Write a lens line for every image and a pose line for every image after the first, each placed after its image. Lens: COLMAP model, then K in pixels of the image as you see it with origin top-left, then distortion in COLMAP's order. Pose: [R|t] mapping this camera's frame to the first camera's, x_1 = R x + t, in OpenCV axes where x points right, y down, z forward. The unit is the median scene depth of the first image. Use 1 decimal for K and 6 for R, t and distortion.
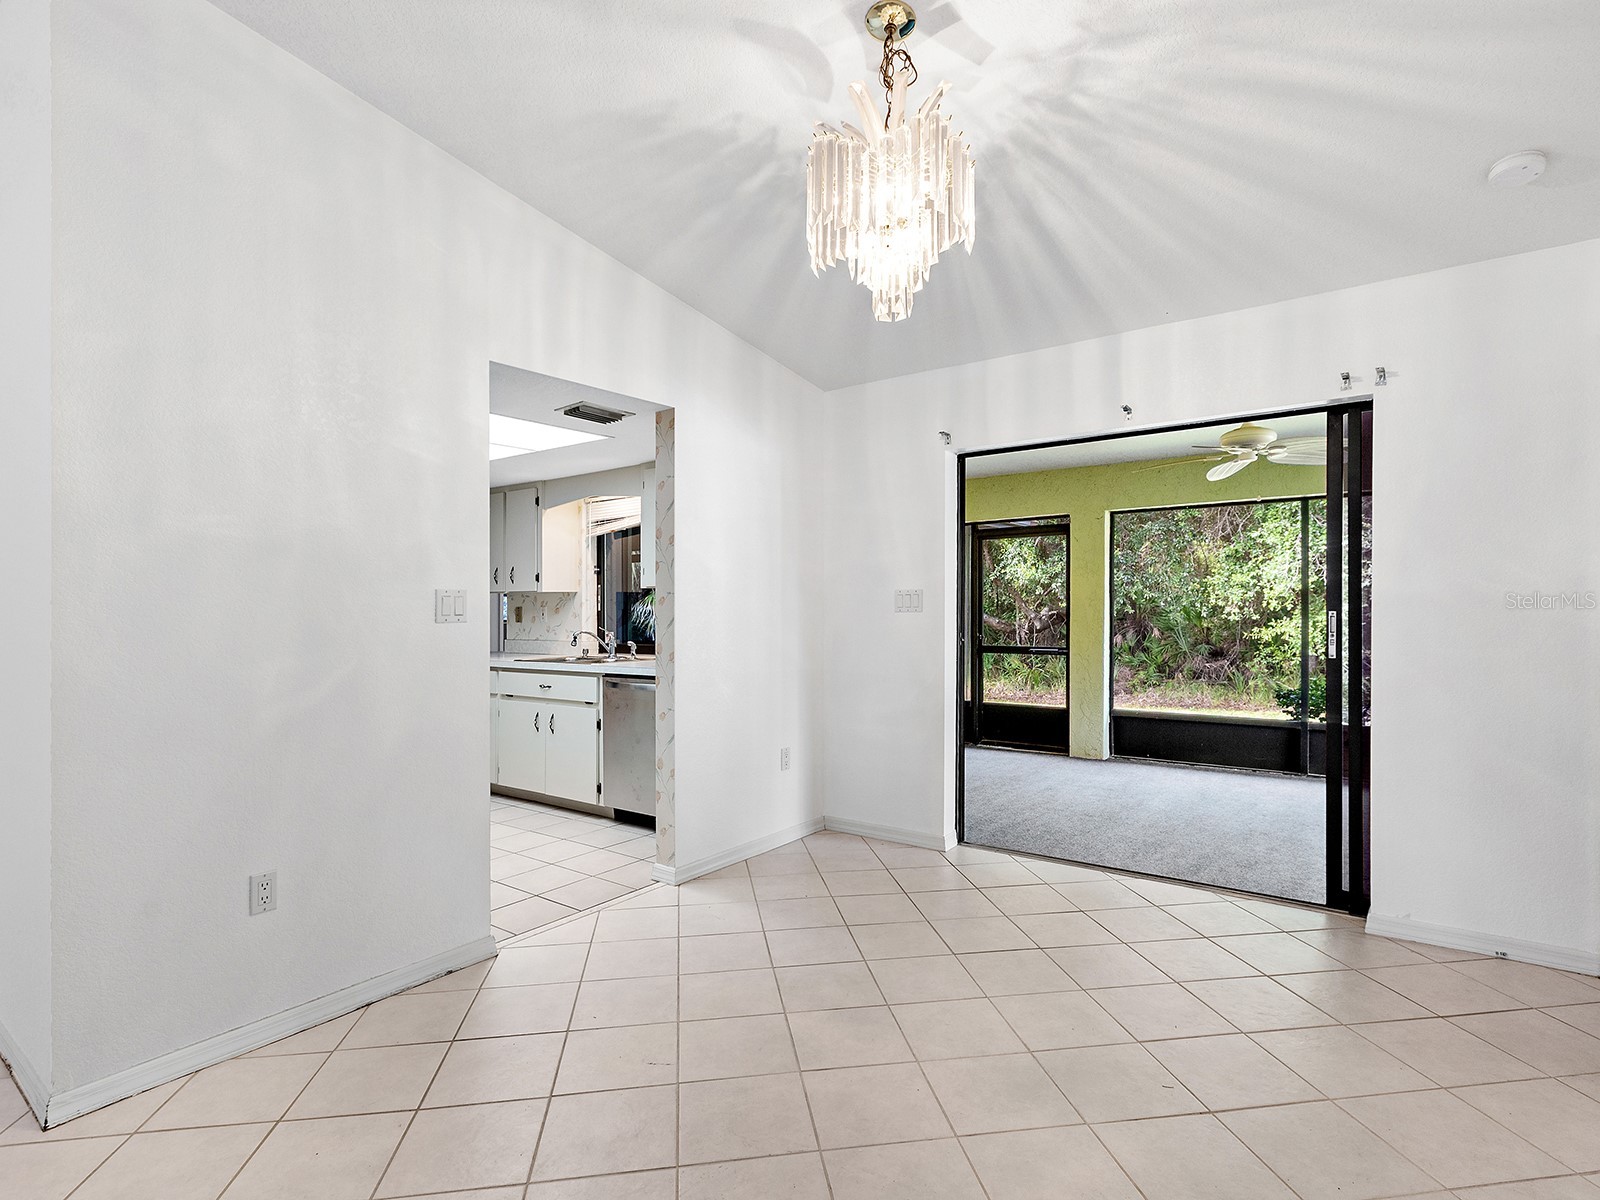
lens RADIAL K [[818.6, 0, 804.8], [0, 818.6, 595.8], [0, 0, 1]] dist [0.000136, 0.000990]
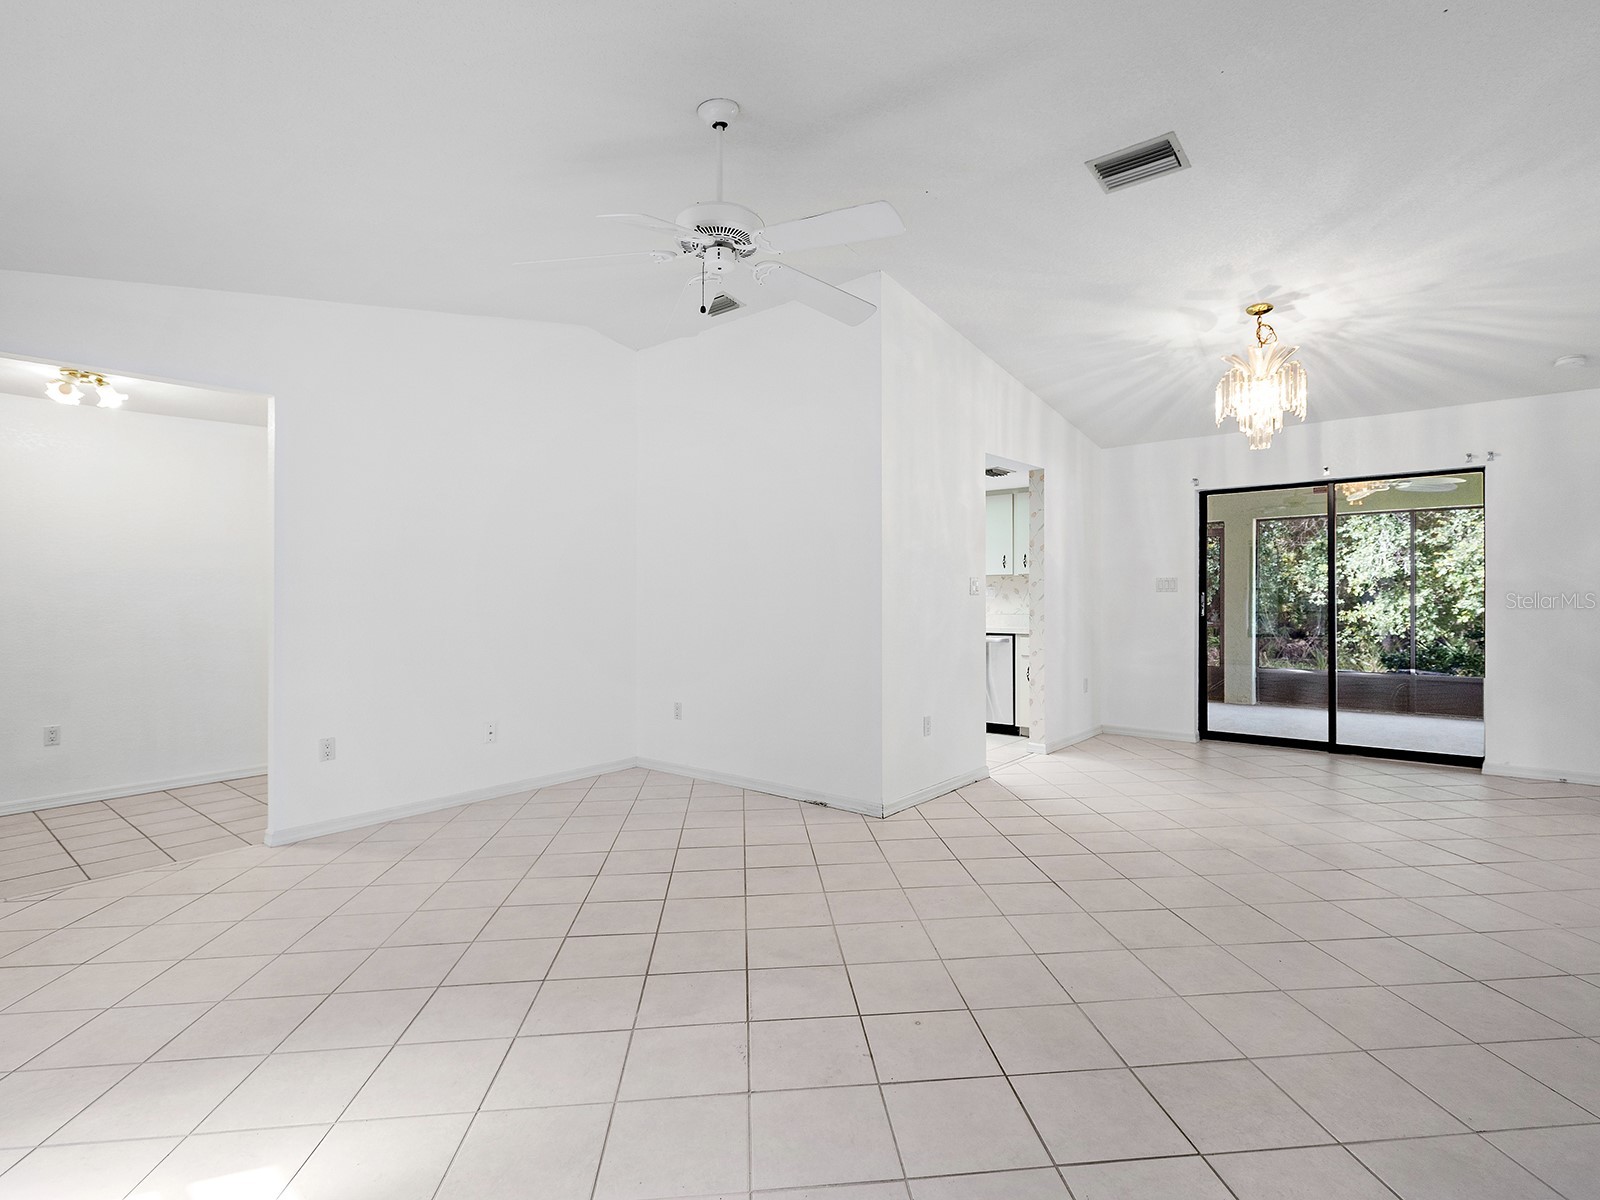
lens RADIAL K [[789.5, 0, 819.2], [0, 789.5, 580.5], [0, 0, 1]] dist [-0.001824, -0.000450]
pose [[0.998631, 0.000004, -0.052307, -0.390743], [-0.000229, 0.999991, -0.004292, 0.003659], [0.052306, 0.004298, 0.998622, -0.460761]]
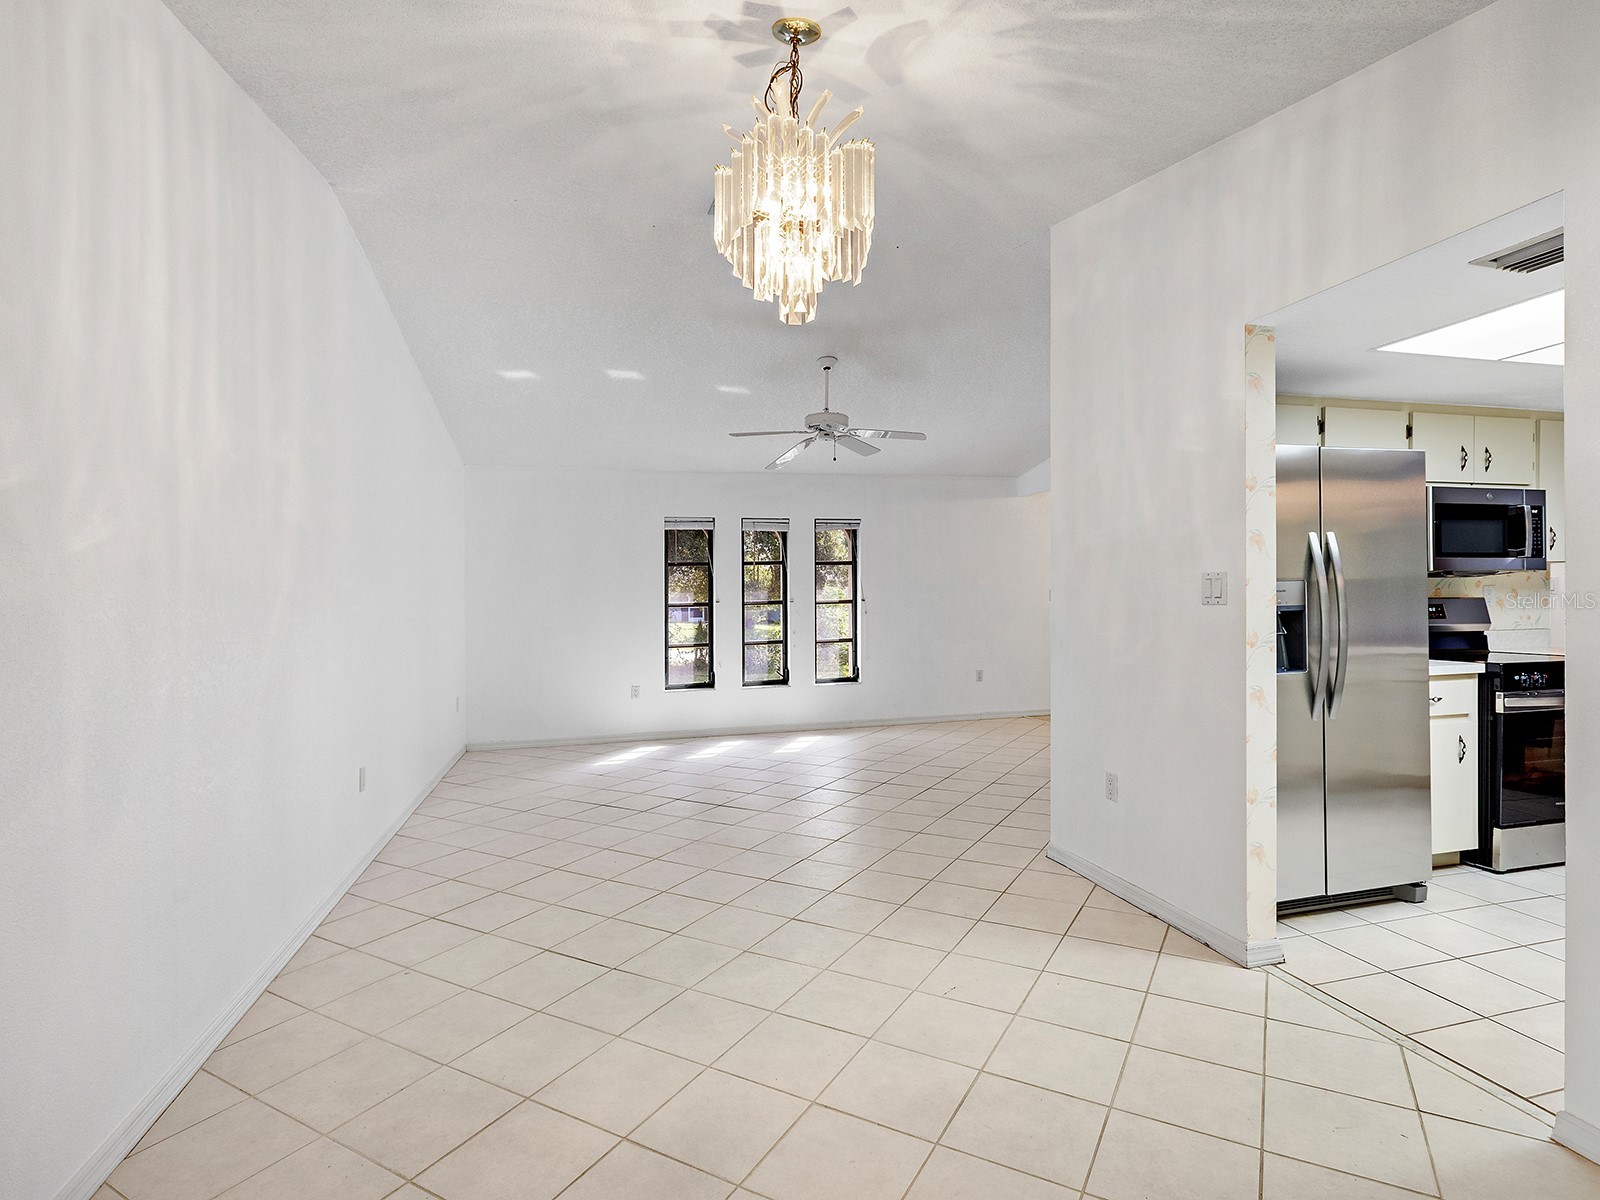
lens RADIAL K [[818.6, 0, 804.8], [0, 818.6, 595.8], [0, 0, 1]] dist [0.000136, 0.000990]
pose [[-0.613109, 0.016584, -0.789824, 0.389564], [0.022755, 0.999736, 0.003328, 0.001350], [0.789670, -0.015932, -0.613325, 0.687407]]
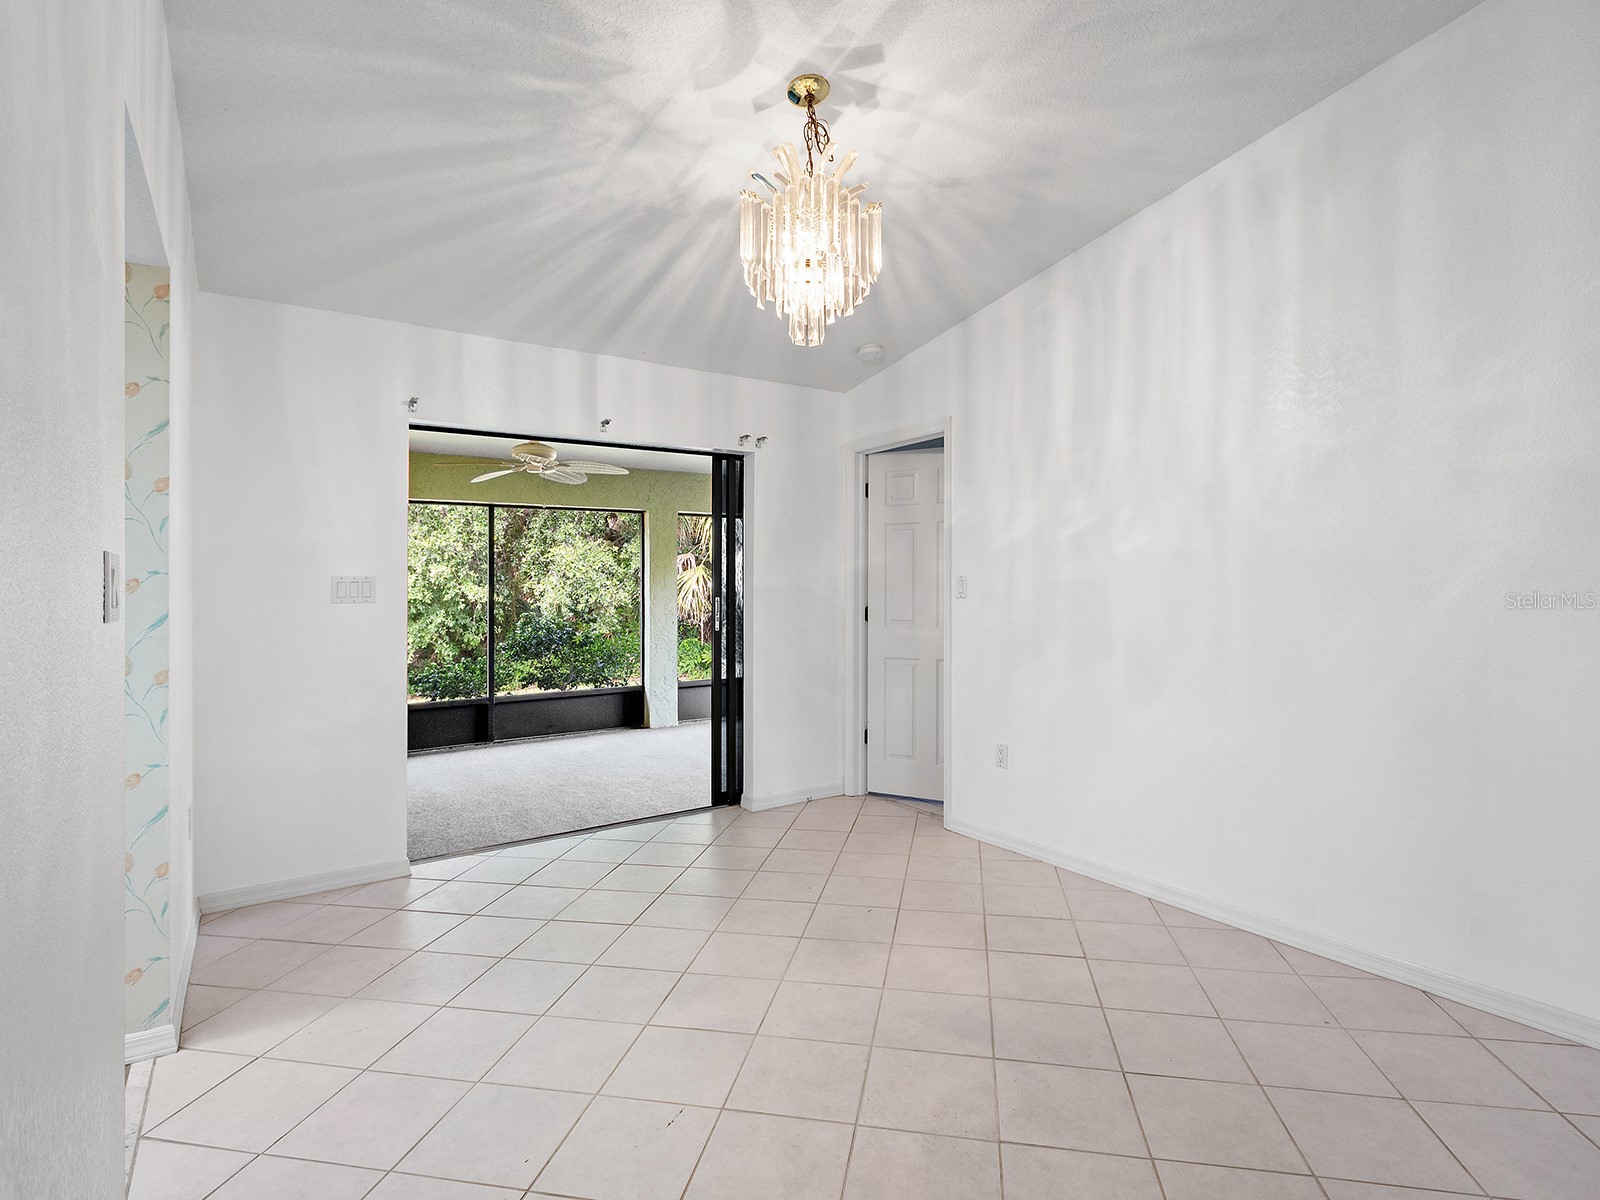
lens RADIAL K [[804.7, 0, 800.3], [0, 804.7, 592.2], [0, 0, 1]] dist [-0.003409, 0.000394]
pose [[0.332530, 0.002770, 0.943089, -0.415208], [-0.002271, 0.999995, -0.002137, 0.008184], [-0.943090, -0.001431, 0.332534, 0.264632]]
